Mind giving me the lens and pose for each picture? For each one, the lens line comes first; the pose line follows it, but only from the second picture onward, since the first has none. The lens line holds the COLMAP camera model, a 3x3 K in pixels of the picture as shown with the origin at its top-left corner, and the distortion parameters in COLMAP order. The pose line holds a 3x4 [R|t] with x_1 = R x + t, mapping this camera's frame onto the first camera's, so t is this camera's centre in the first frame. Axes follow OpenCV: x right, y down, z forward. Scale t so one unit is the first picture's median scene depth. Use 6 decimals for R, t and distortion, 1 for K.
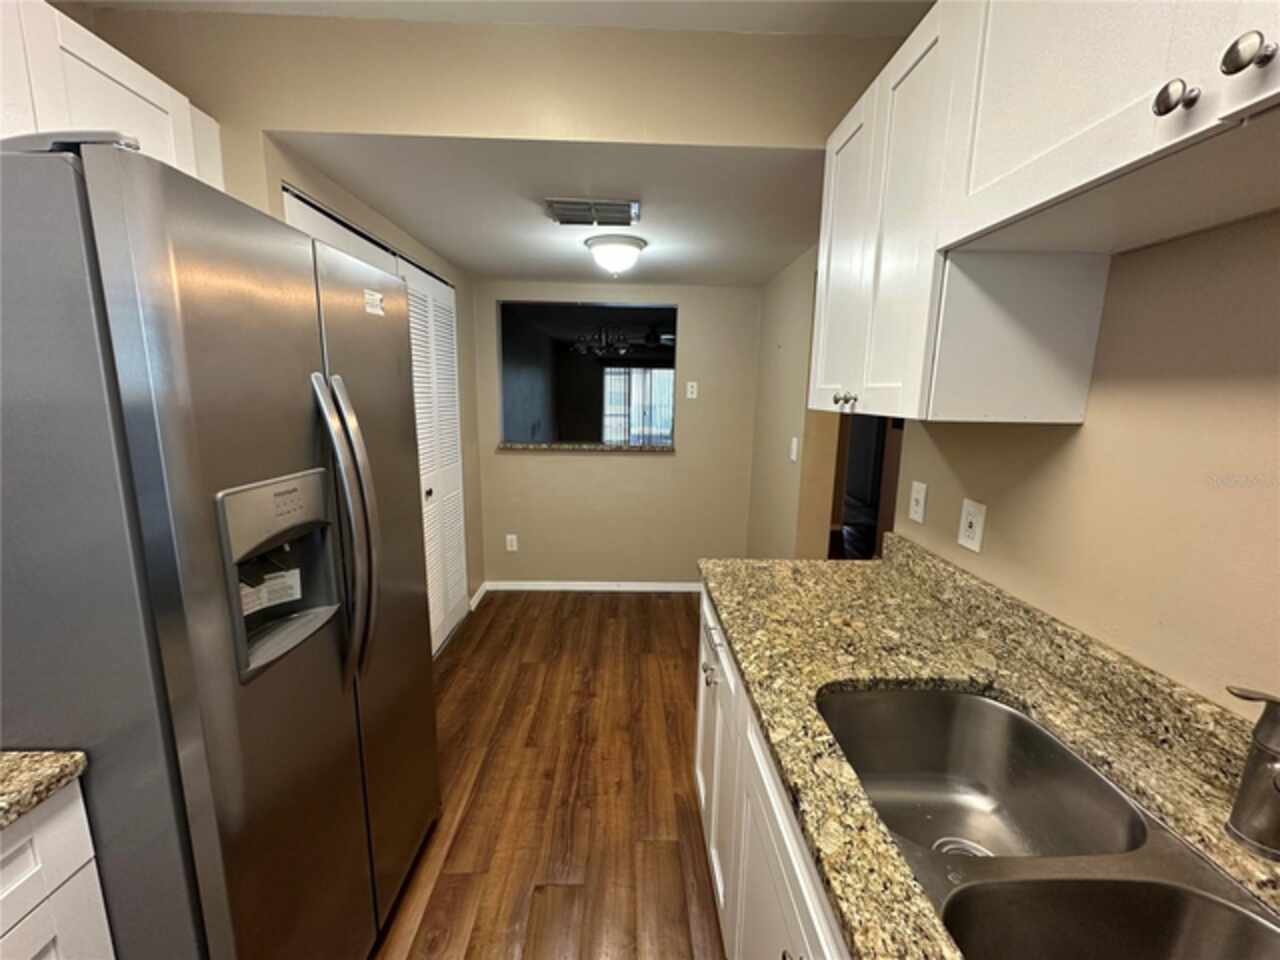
lens RADIAL K [[508.9, 0, 639.4], [0, 508.9, 482.1], [0, 0, 1]] dist [-0.000954, -0.000158]
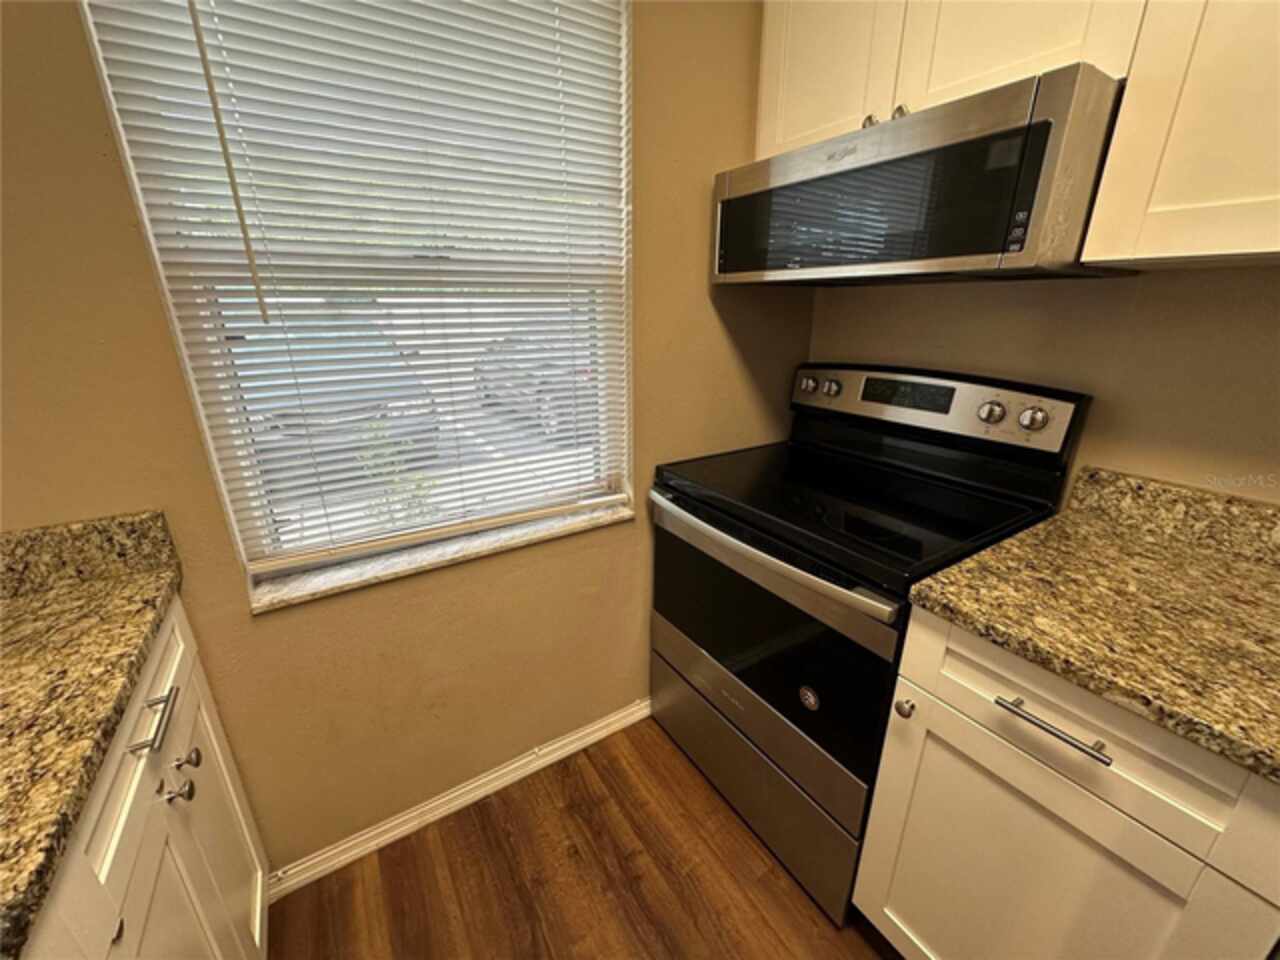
lens RADIAL K [[516.3, 0, 636.7], [0, 516.3, 484.7], [0, 0, 1]] dist [0.000316, 0.000044]
pose [[-0.857447, 0.156667, -0.490142, -0.026019], [-0.103780, 0.880301, 0.462926, -0.019379], [0.503998, 0.447802, -0.738553, 0.593358]]
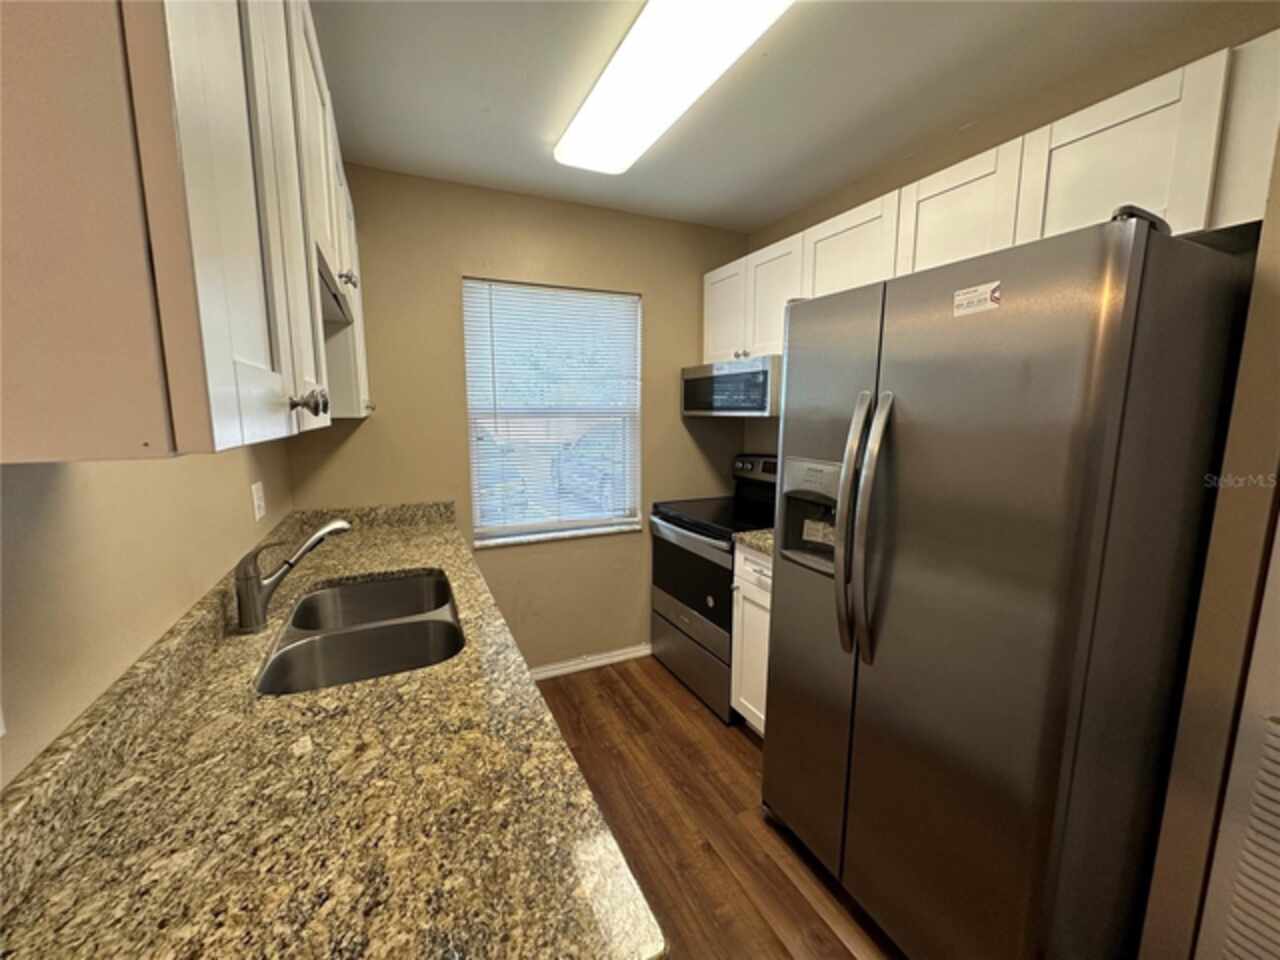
lens RADIAL K [[508.9, 0, 639.4], [0, 508.9, 482.1], [0, 0, 1]] dist [-0.000954, -0.000158]
pose [[-0.914730, 0.040886, -0.401992, 0.364974], [-0.085675, 0.952622, 0.291842, -0.295818], [0.394879, 0.301398, -0.867888, 1.776850]]
